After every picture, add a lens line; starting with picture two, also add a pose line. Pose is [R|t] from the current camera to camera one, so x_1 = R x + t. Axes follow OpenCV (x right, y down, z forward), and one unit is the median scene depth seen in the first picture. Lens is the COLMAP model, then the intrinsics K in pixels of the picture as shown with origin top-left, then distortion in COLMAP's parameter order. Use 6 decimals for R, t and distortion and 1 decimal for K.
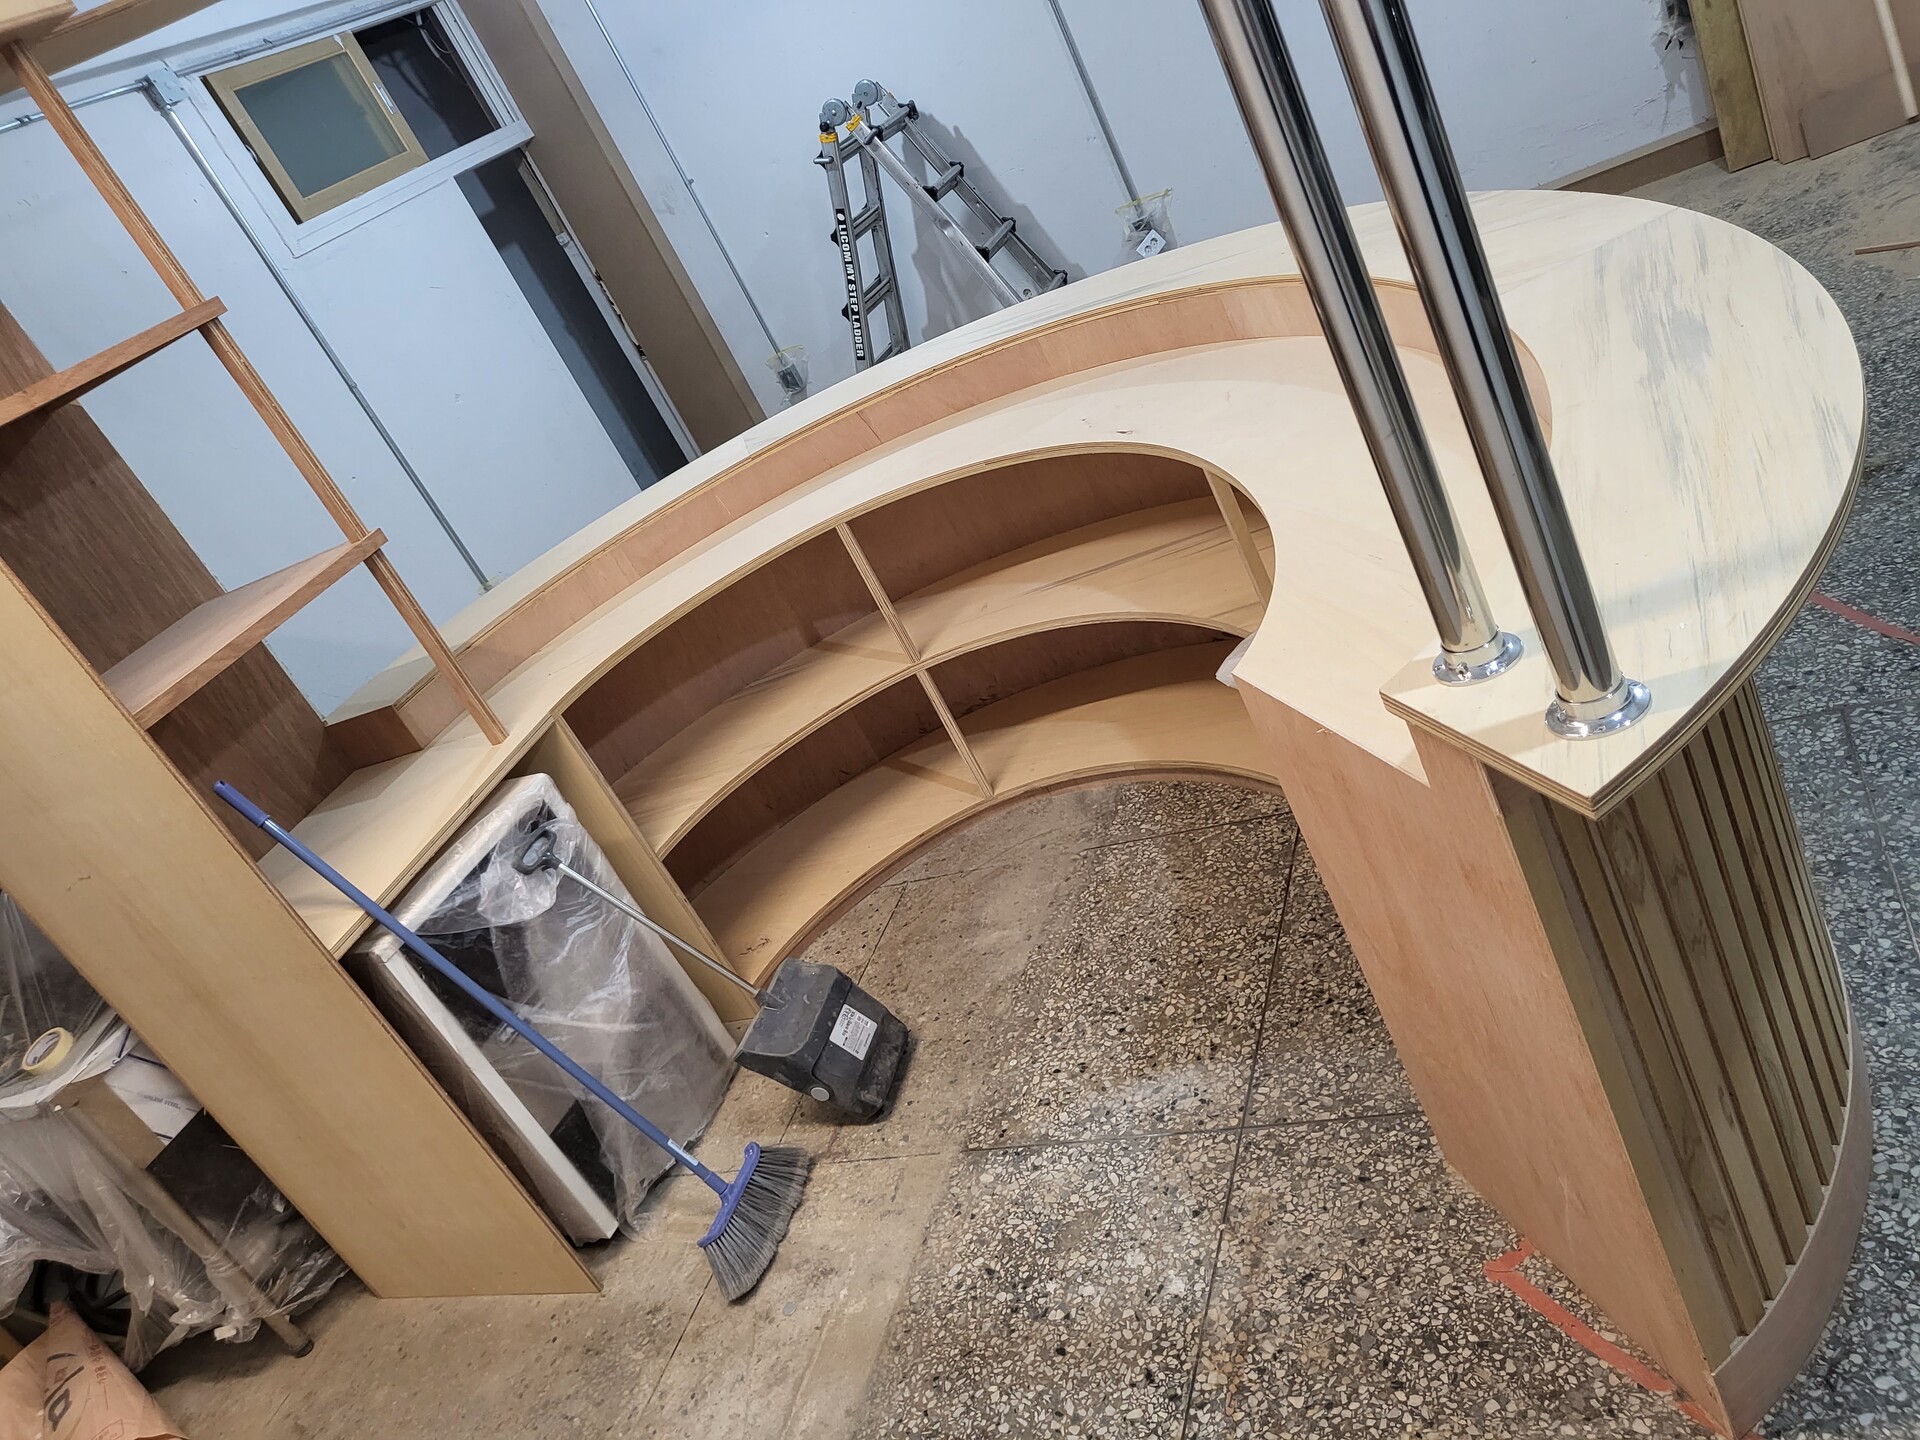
lens RADIAL K [[1491.3, 0, 922.1], [0, 1491.3, 709.1], [0, 0, 1]] dist [-0.012320, 0.050184]
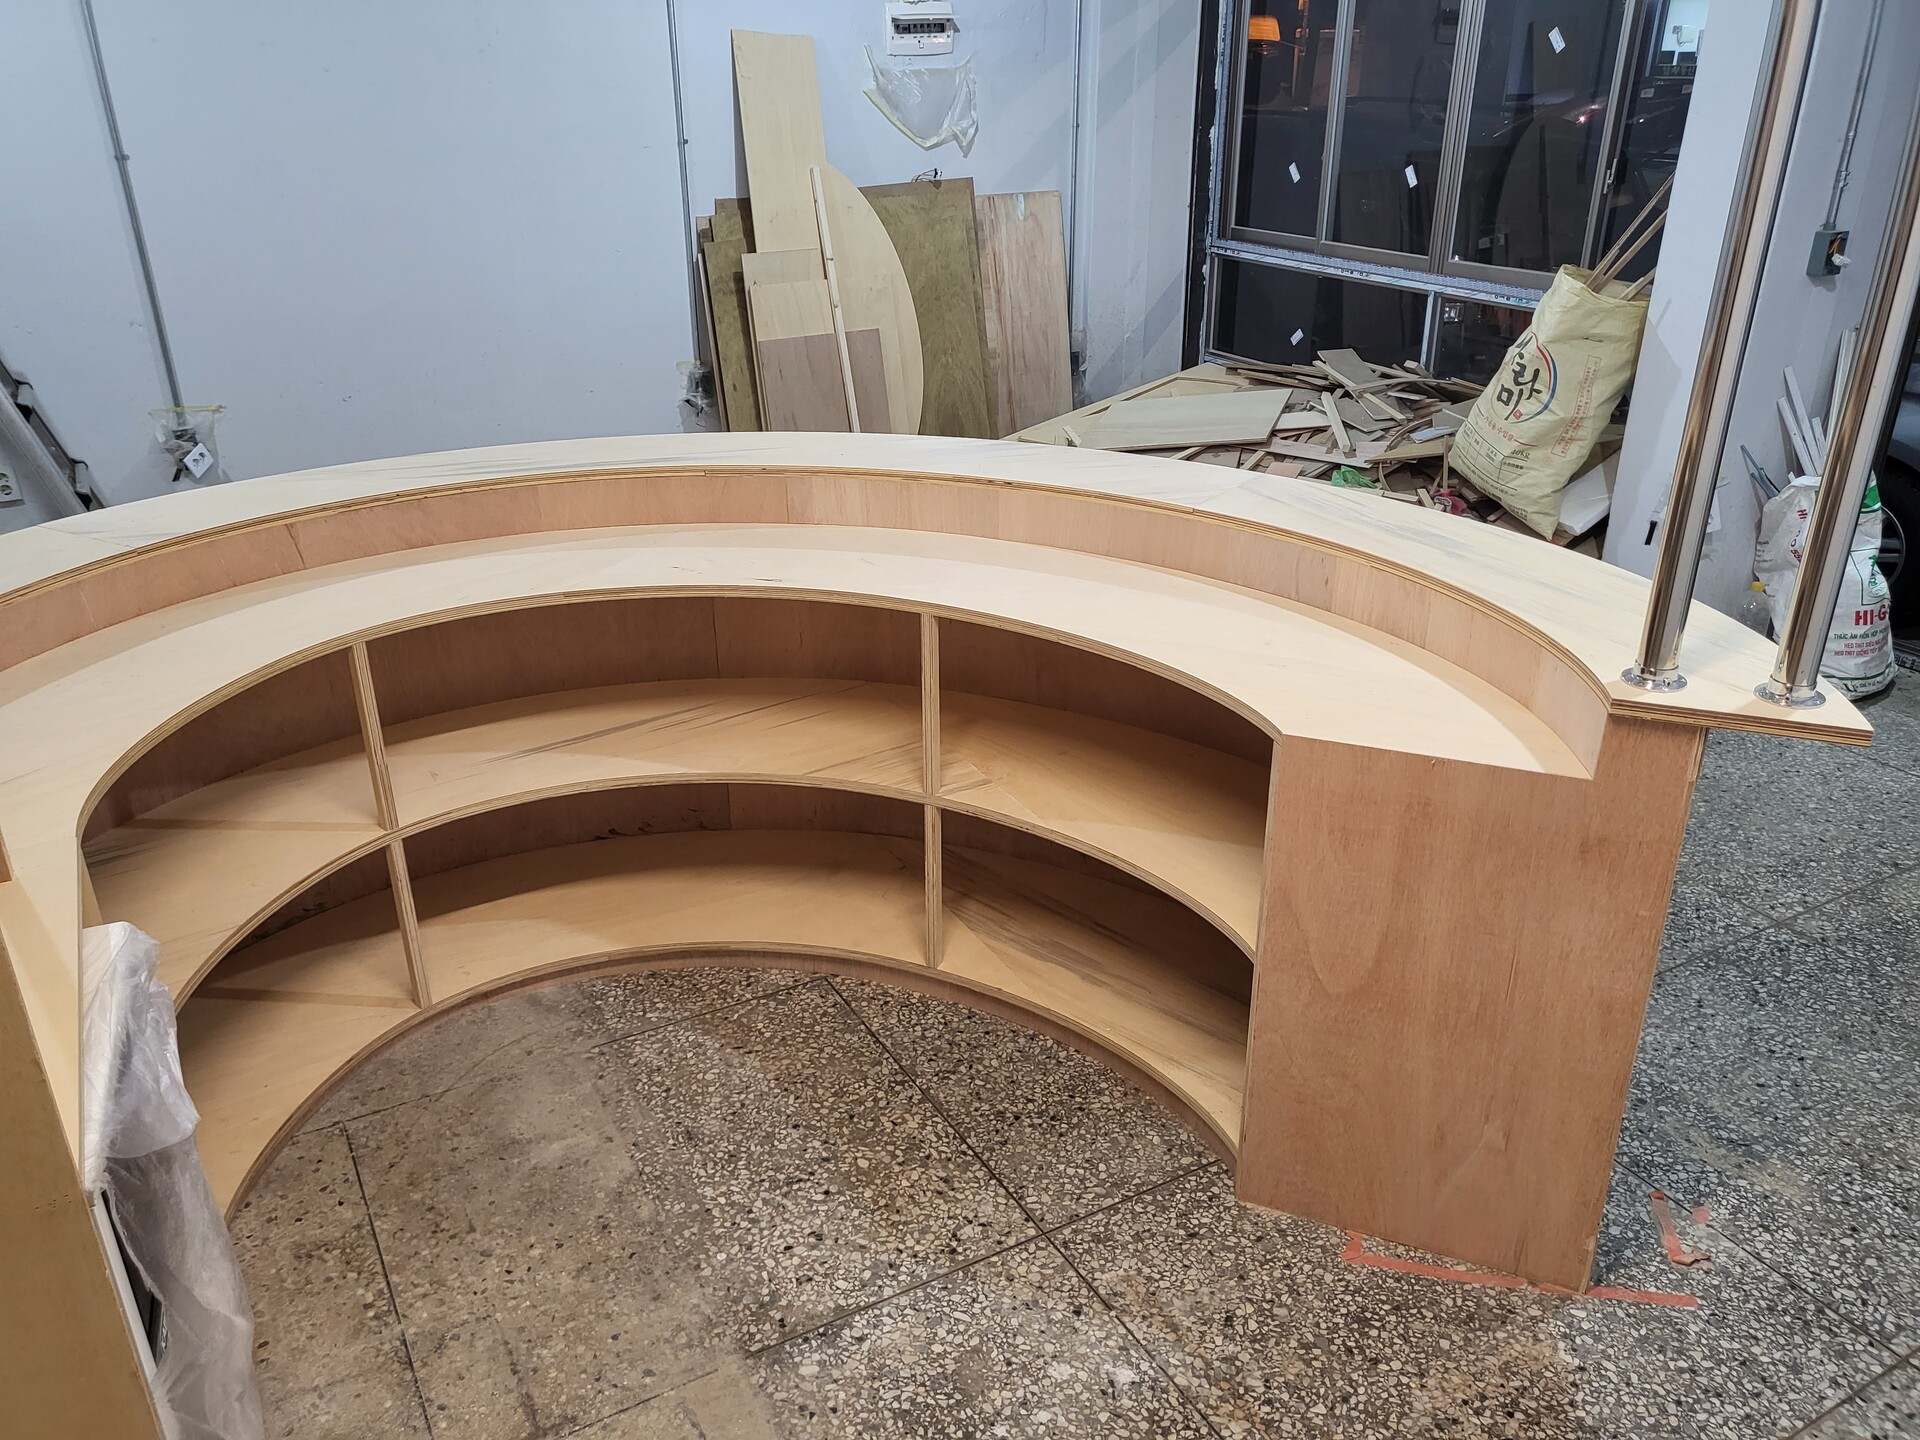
lens RADIAL K [[1491.3, 0, 934.4], [0, 1491.3, 720.1], [0, 0, 1]] dist [-0.012320, 0.050184]
pose [[0.591298, 0.118530, 0.797695, -0.627176], [0.079059, 0.975856, -0.203606, 0.128147], [-0.802569, 0.183457, 0.567650, 0.382272]]
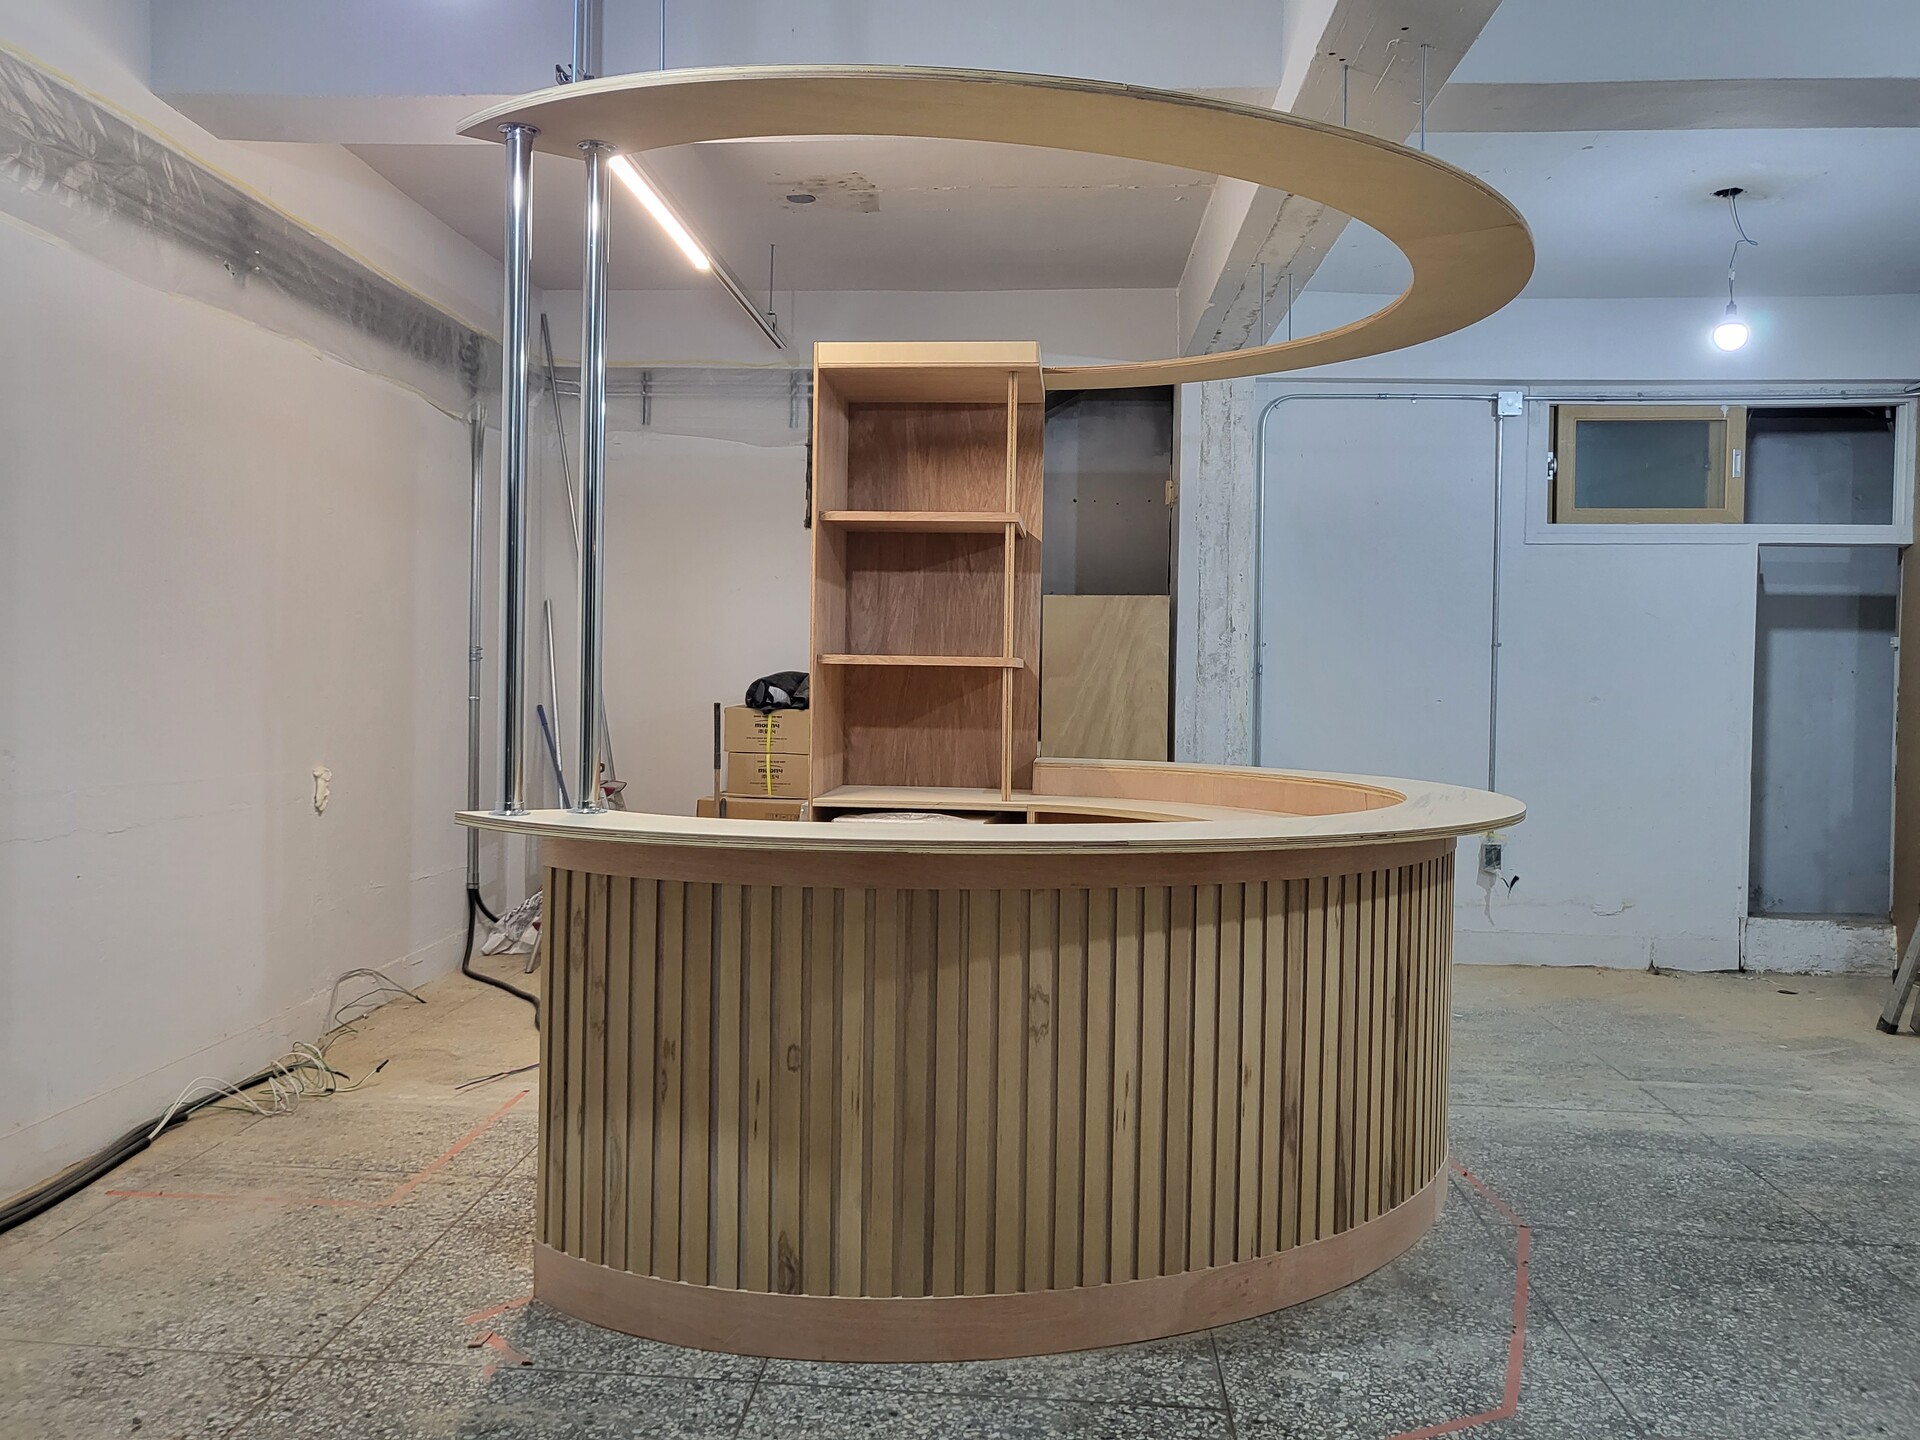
lens RADIAL K [[1491.3, 0, 954.1], [0, 1491.3, 692.7], [0, 0, 1]] dist [-0.012320, 0.050184]
pose [[0.244594, 0.462612, -0.852153, 1.201263], [-0.549380, 0.790289, 0.271339, -0.558750], [0.798971, 0.401788, 0.447449, 0.188563]]
